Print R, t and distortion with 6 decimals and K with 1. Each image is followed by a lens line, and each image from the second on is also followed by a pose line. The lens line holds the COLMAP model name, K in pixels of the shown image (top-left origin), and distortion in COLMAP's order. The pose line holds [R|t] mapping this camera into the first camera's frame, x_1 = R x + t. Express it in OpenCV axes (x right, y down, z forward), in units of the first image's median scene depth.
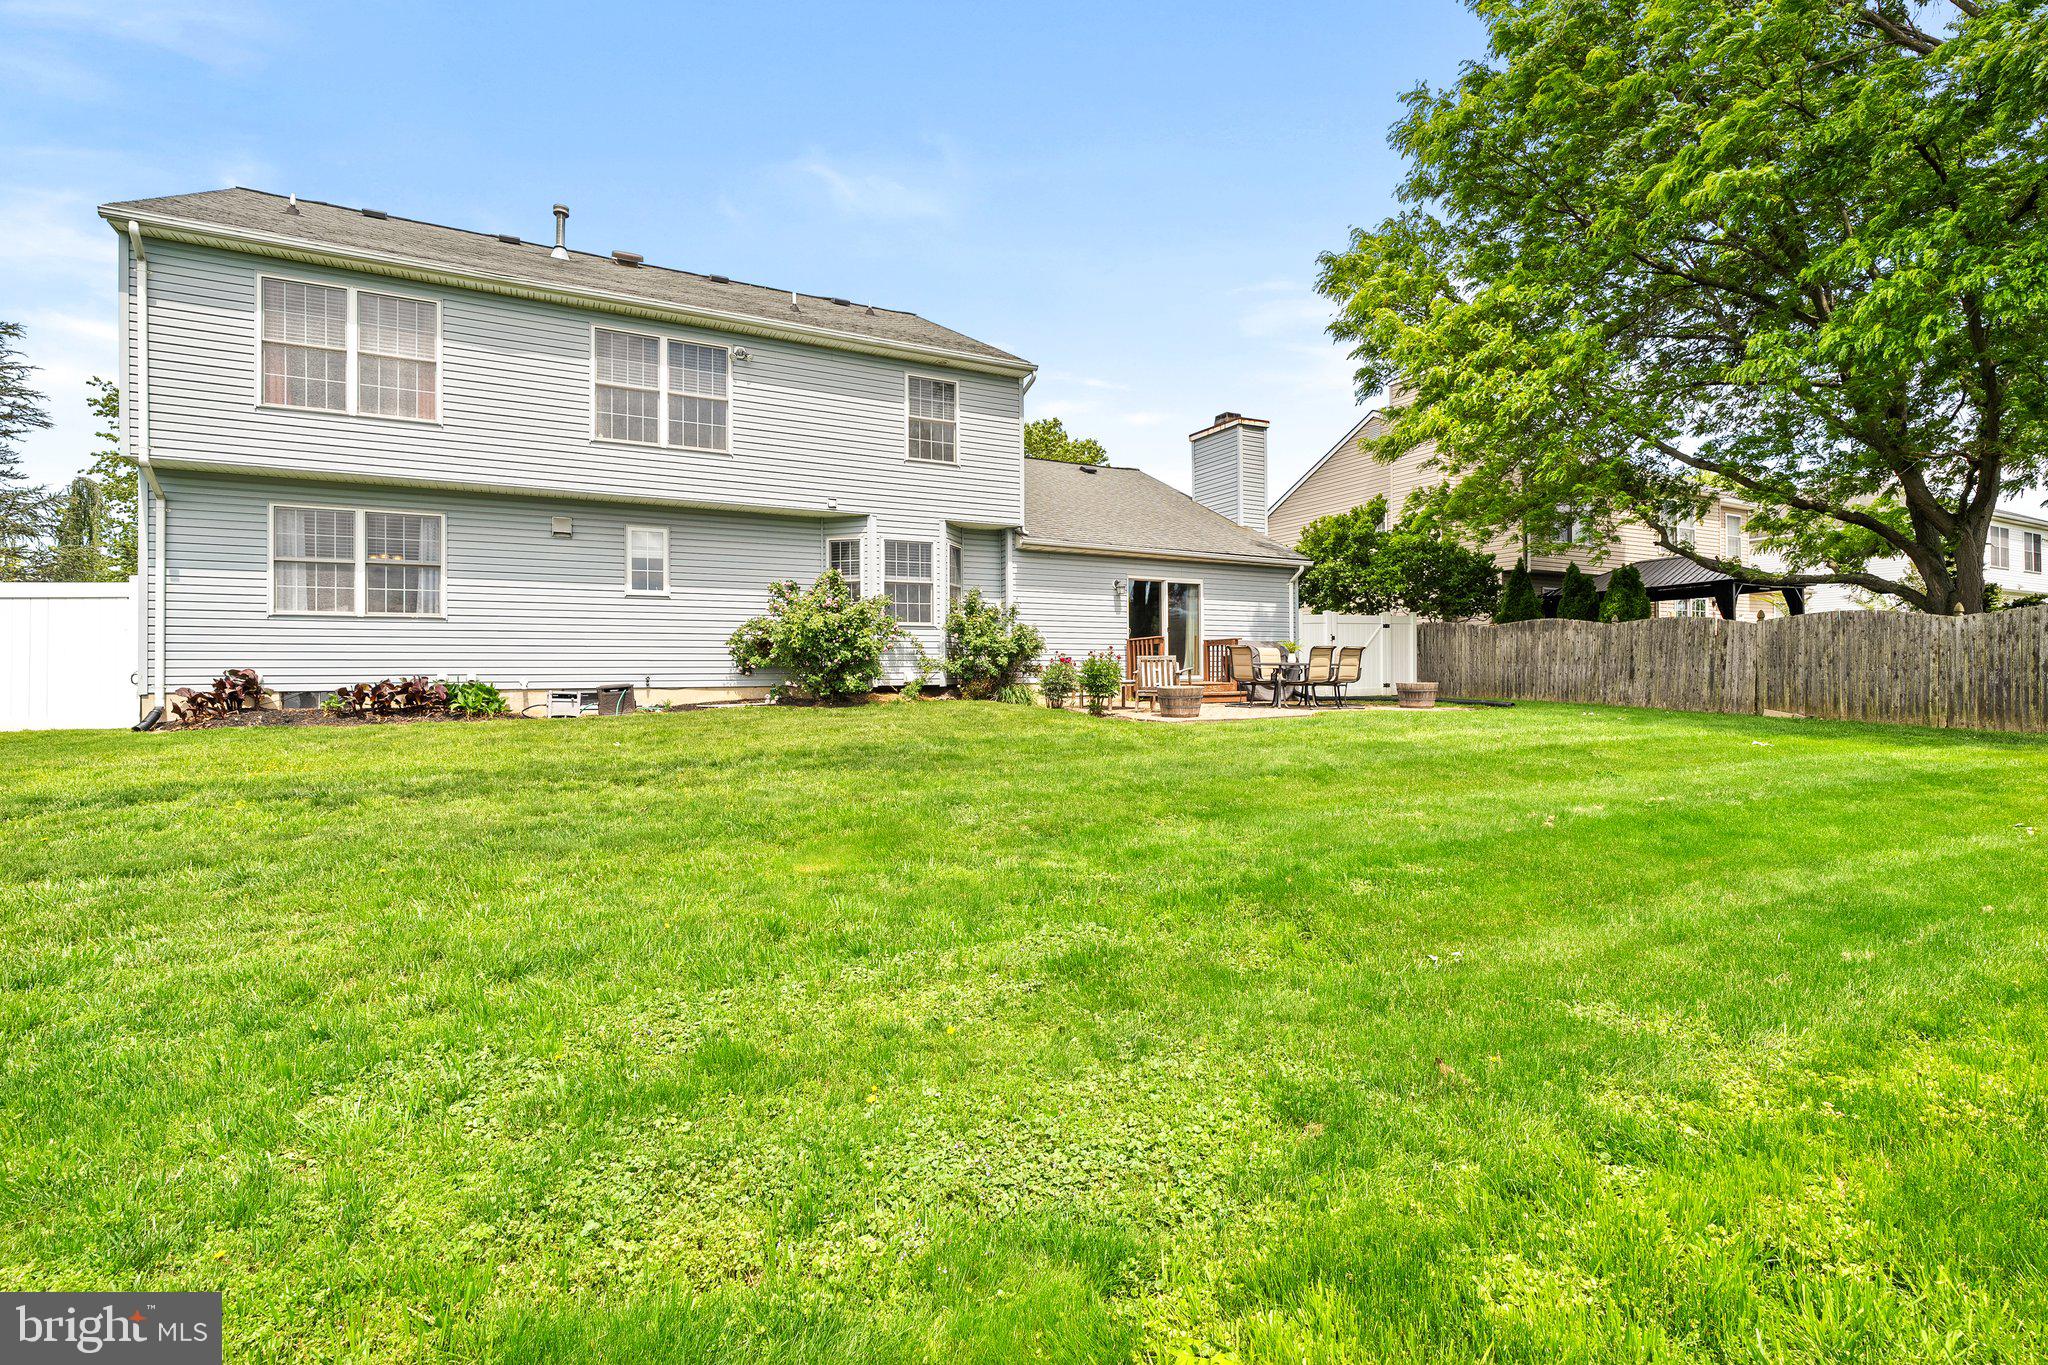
lens RADIAL K [[963.1, 0, 1016.1], [0, 963.1, 673.9], [0, 0, 1]] dist [-0.001186, -0.000321]
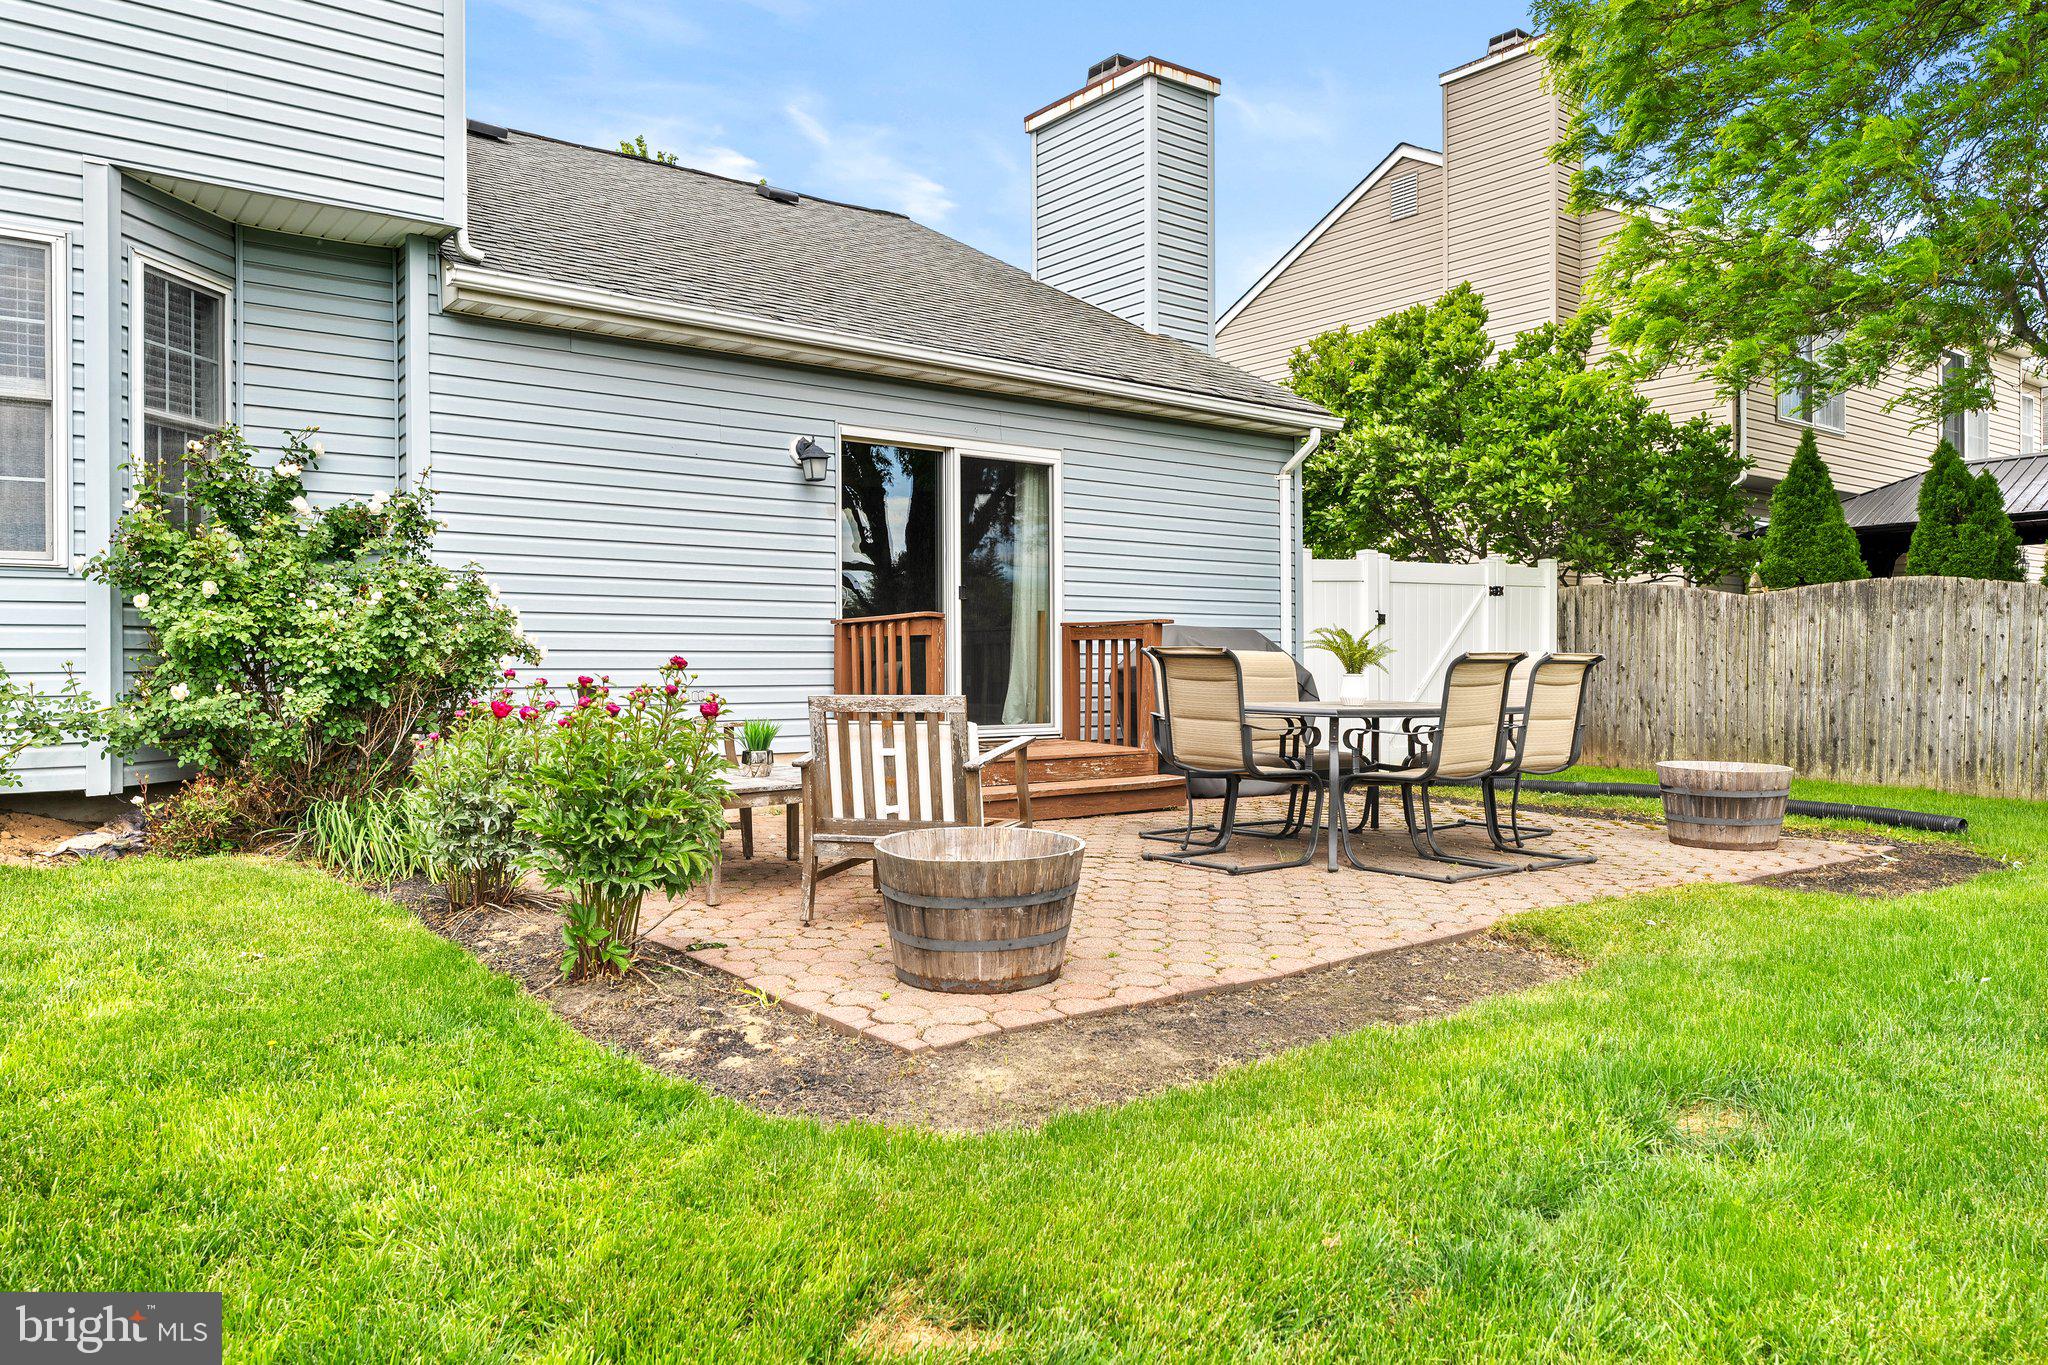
lens RADIAL K [[1463.7, 0, 1024.7], [0, 1463.7, 681.8], [0, 0, 1]] dist [-0.003503, -0.001314]
pose [[0.983719, 0.001583, 0.179709, 0.093409], [-0.003683, 0.999929, 0.011353, -0.021593], [-0.179678, -0.011830, 0.983654, 0.524575]]
